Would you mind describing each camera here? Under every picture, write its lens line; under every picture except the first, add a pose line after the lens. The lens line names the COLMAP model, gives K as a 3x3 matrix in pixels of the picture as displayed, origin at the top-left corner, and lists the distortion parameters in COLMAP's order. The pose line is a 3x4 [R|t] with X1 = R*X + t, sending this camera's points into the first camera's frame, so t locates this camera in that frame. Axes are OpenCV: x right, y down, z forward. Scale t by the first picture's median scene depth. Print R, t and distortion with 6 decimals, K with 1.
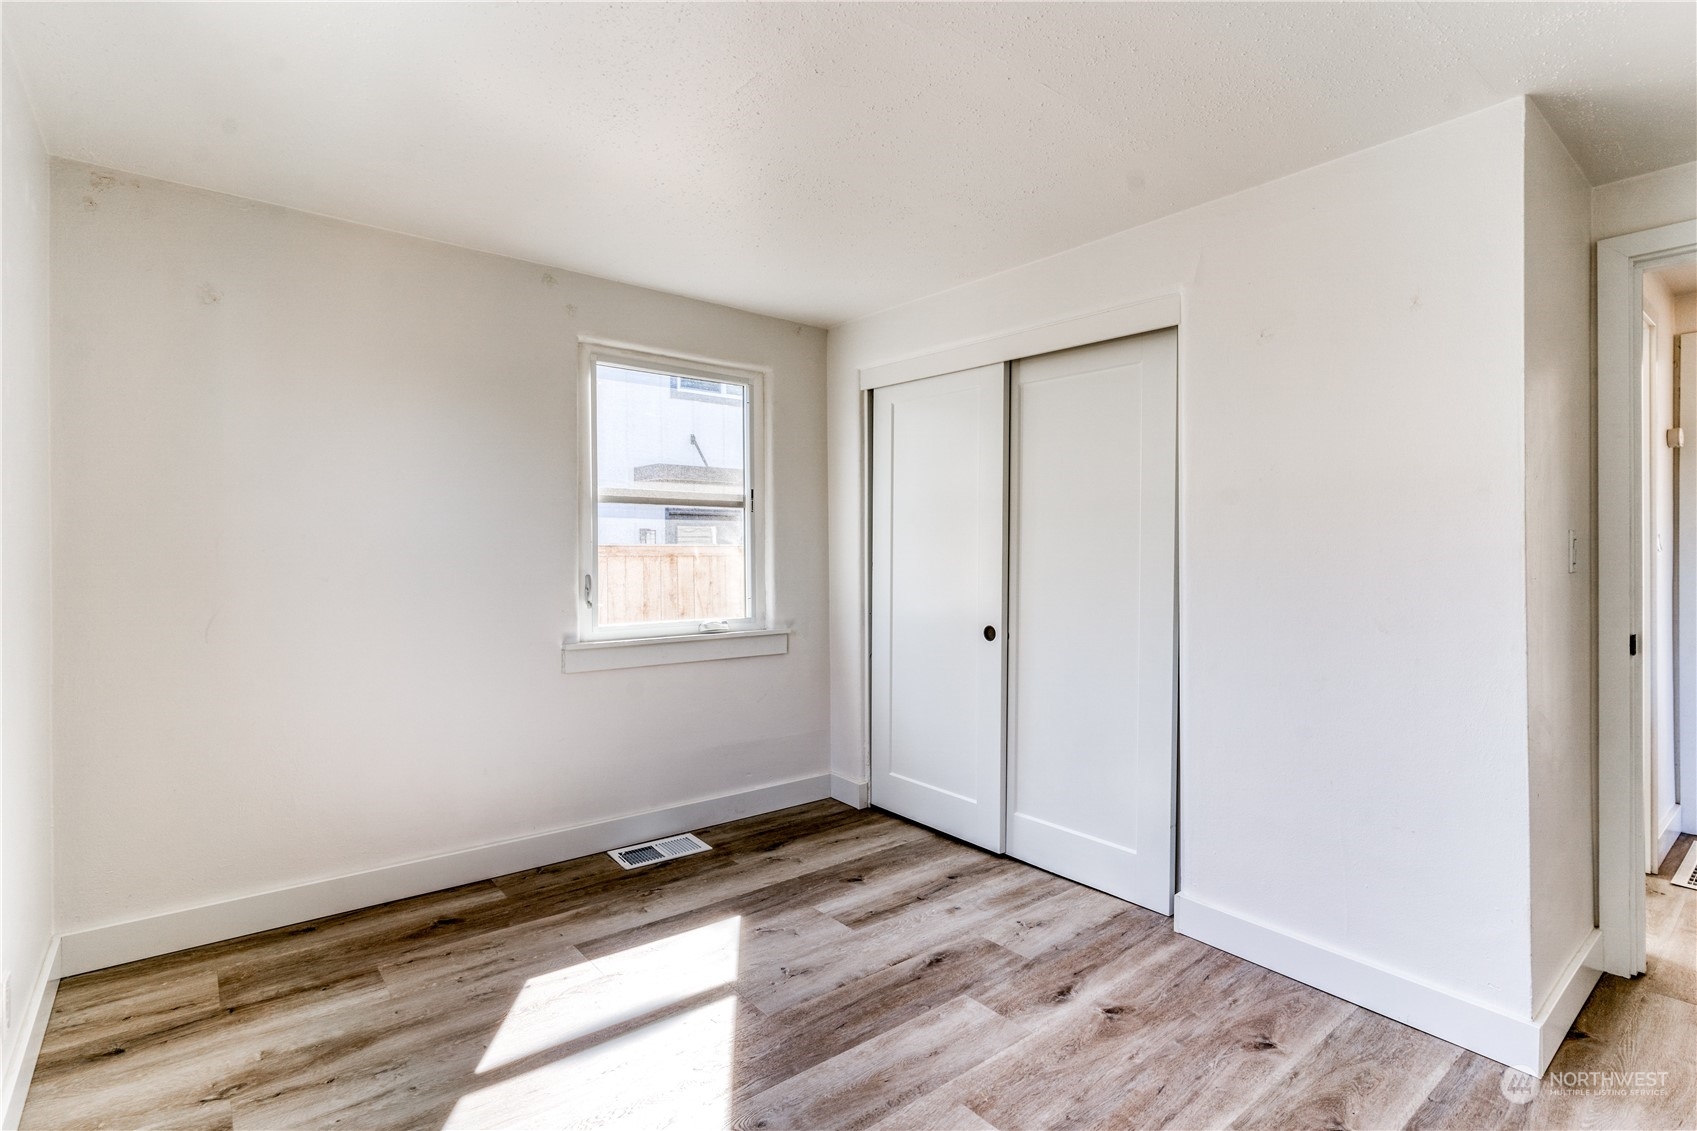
lens RADIAL K [[809.8, 0, 843.2], [0, 809.8, 559.6], [0, 0, 1]] dist [0.005710, 0.002386]
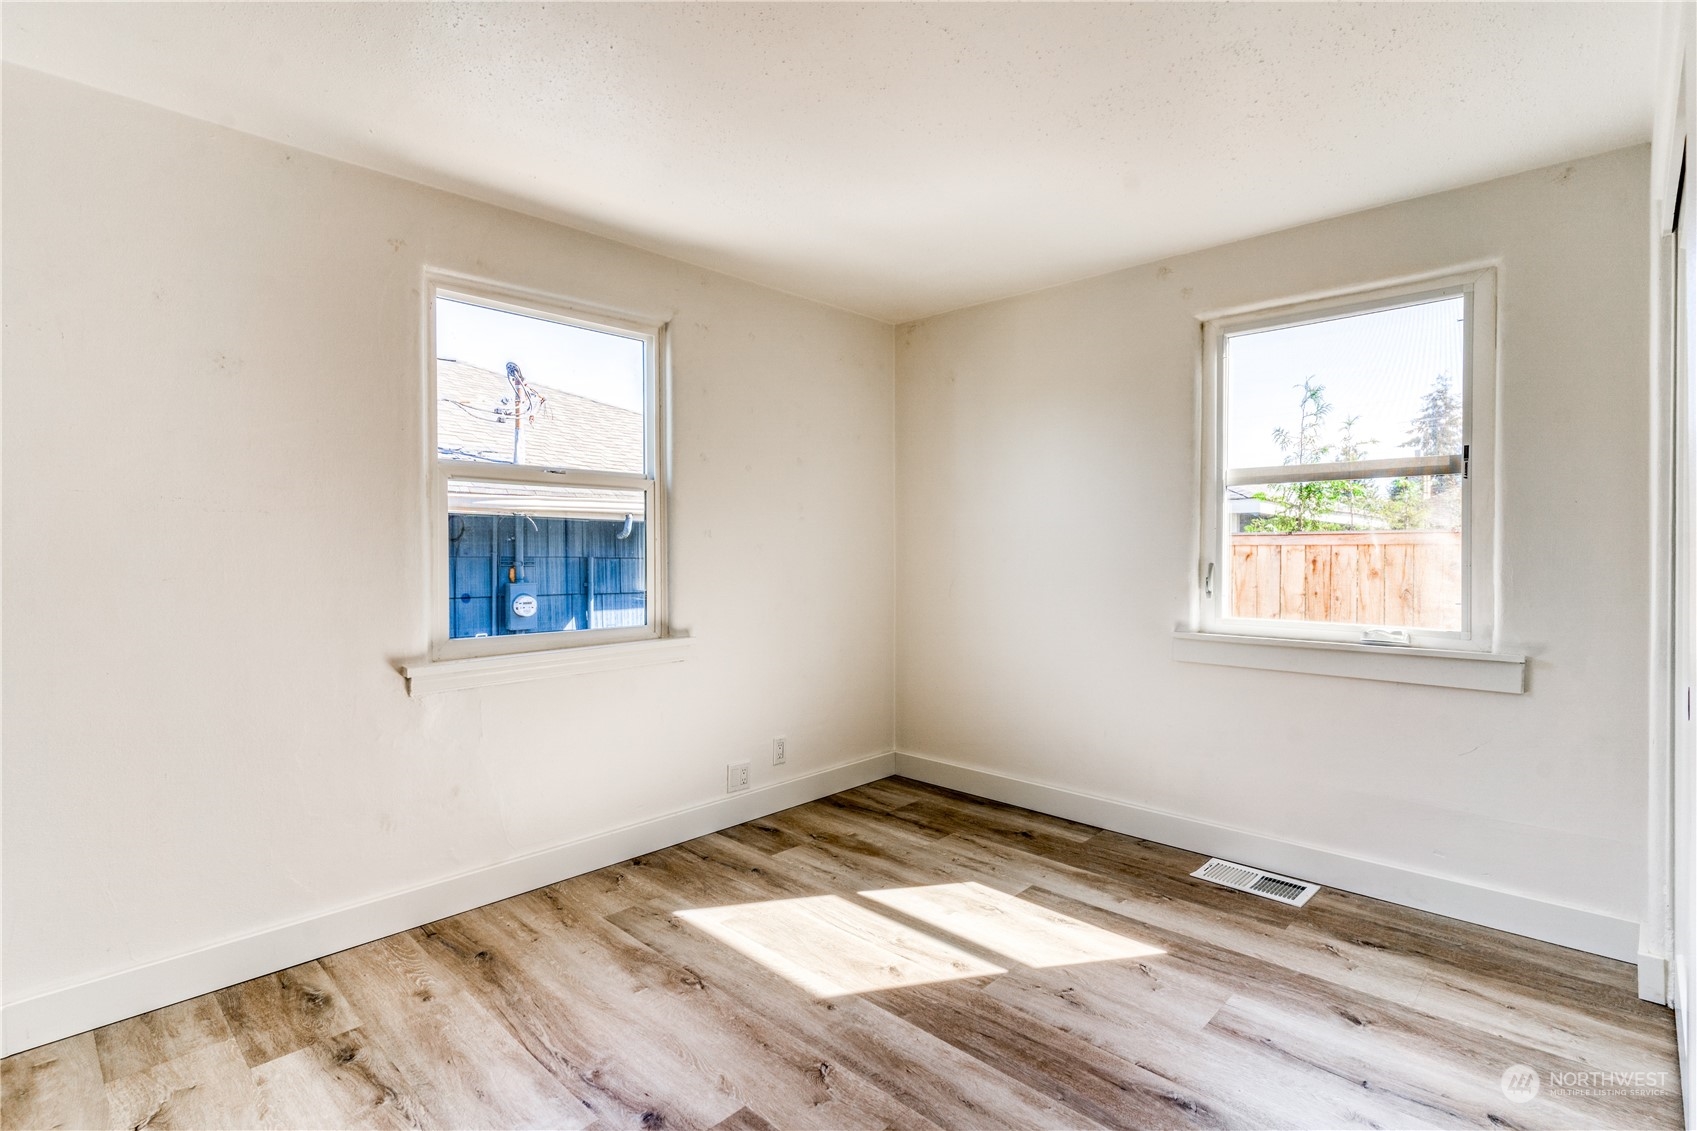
lens RADIAL K [[809.8, 0, 844.7], [0, 809.8, 557.3], [0, 0, 1]] dist [0.005710, 0.002386]
pose [[0.139869, 0.013453, -0.990079, 0.677750], [-0.004676, 0.999906, 0.012926, 0.002223], [0.990159, 0.002822, 0.139919, 0.523431]]
